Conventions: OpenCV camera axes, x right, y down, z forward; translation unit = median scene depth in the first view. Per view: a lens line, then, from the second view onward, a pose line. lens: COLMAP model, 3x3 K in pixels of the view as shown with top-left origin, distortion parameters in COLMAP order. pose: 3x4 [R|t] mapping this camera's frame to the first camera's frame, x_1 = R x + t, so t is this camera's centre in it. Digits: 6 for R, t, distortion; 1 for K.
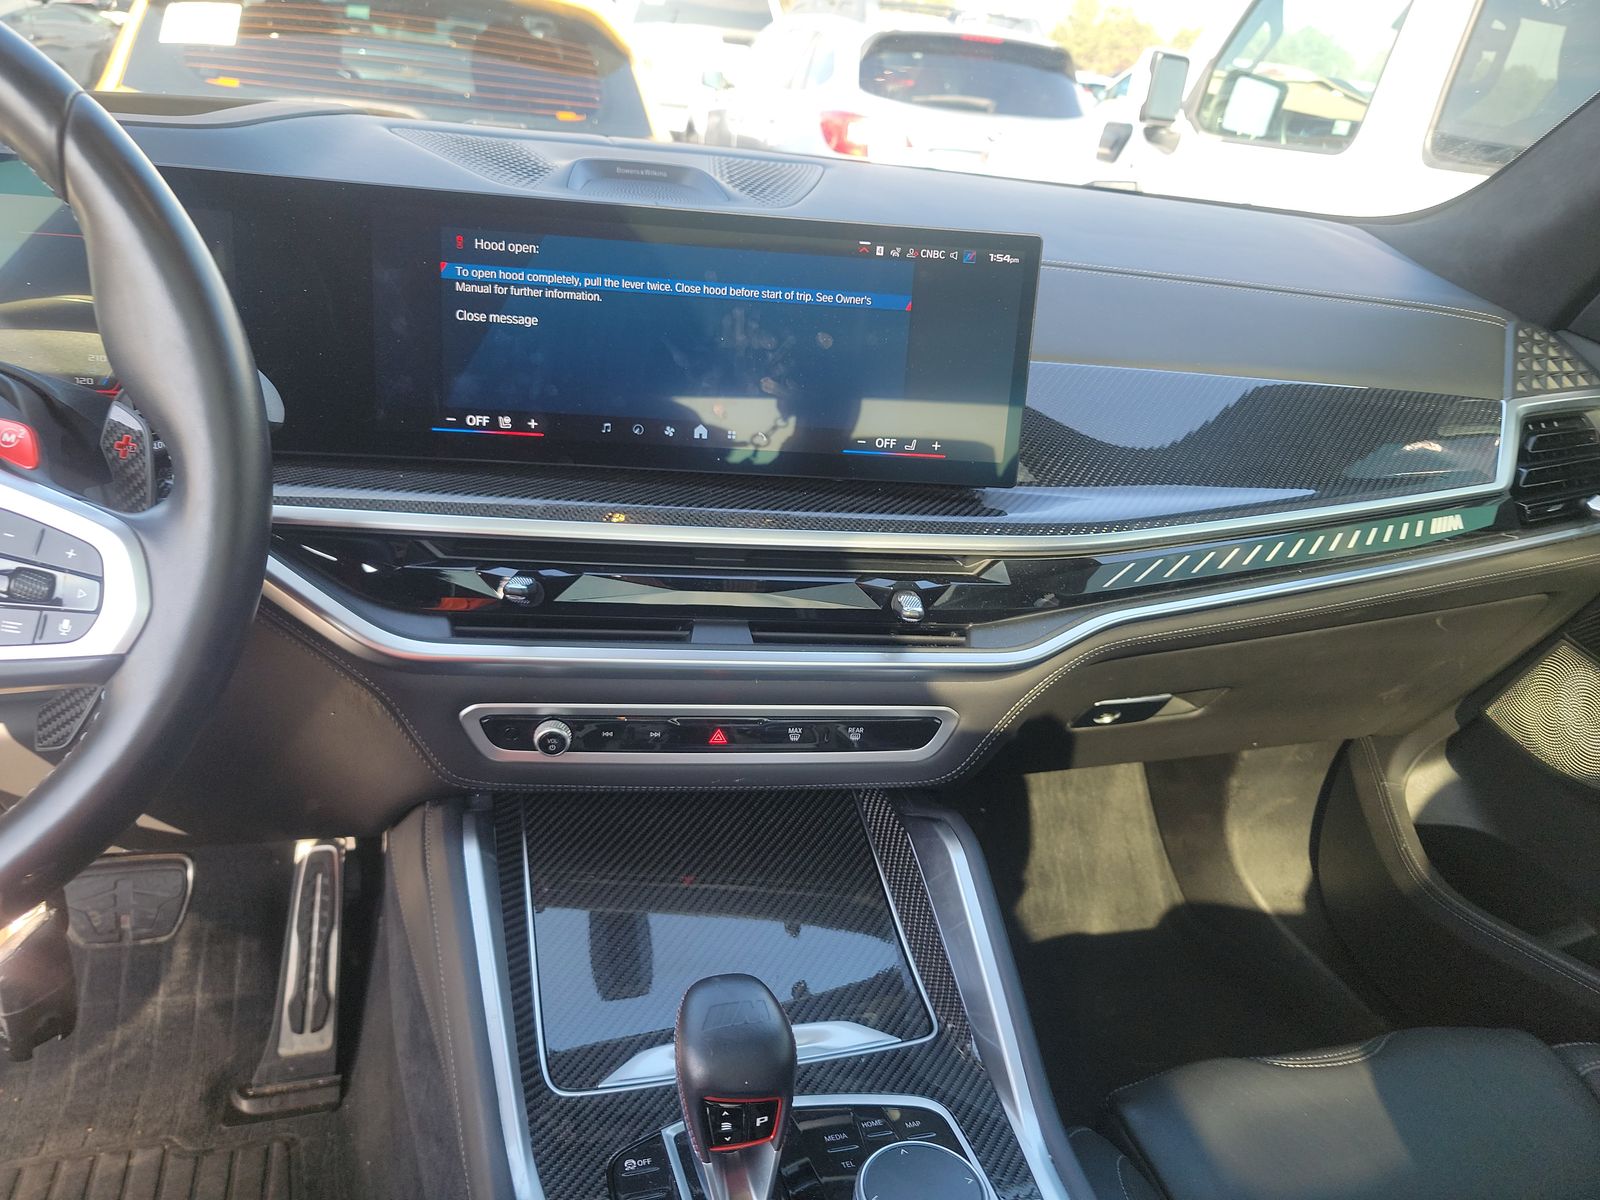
lens RADIAL K [[1212.7, 0, 794.4], [0, 1212.7, 616.0], [0, 0, 1]] dist [0.052857, -0.023050]
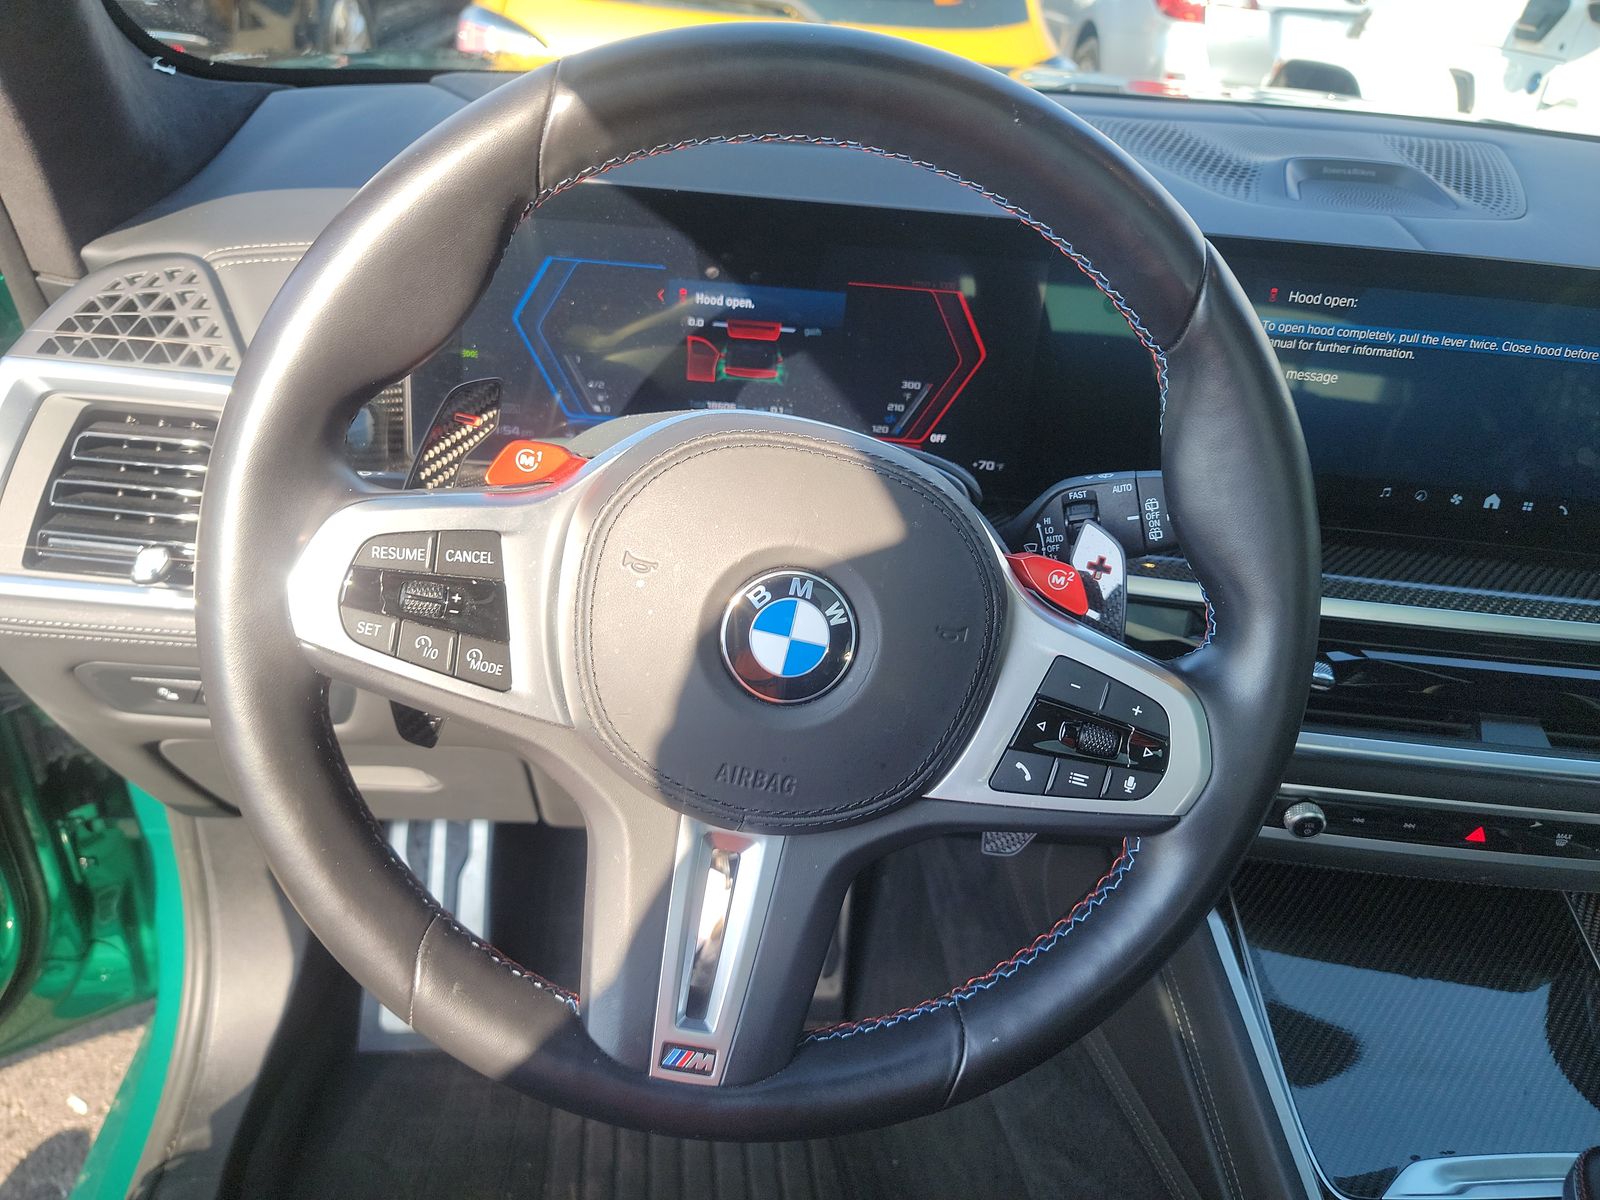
lens RADIAL K [[1212.7, 0, 791.1], [0, 1212.7, 613.6], [0, 0, 1]] dist [0.052857, -0.023050]
pose [[0.982241, 0.087912, -0.165753, -0.447404], [-0.070358, 0.991553, 0.108964, -0.137024], [0.173932, -0.095367, 0.980129, -0.002531]]
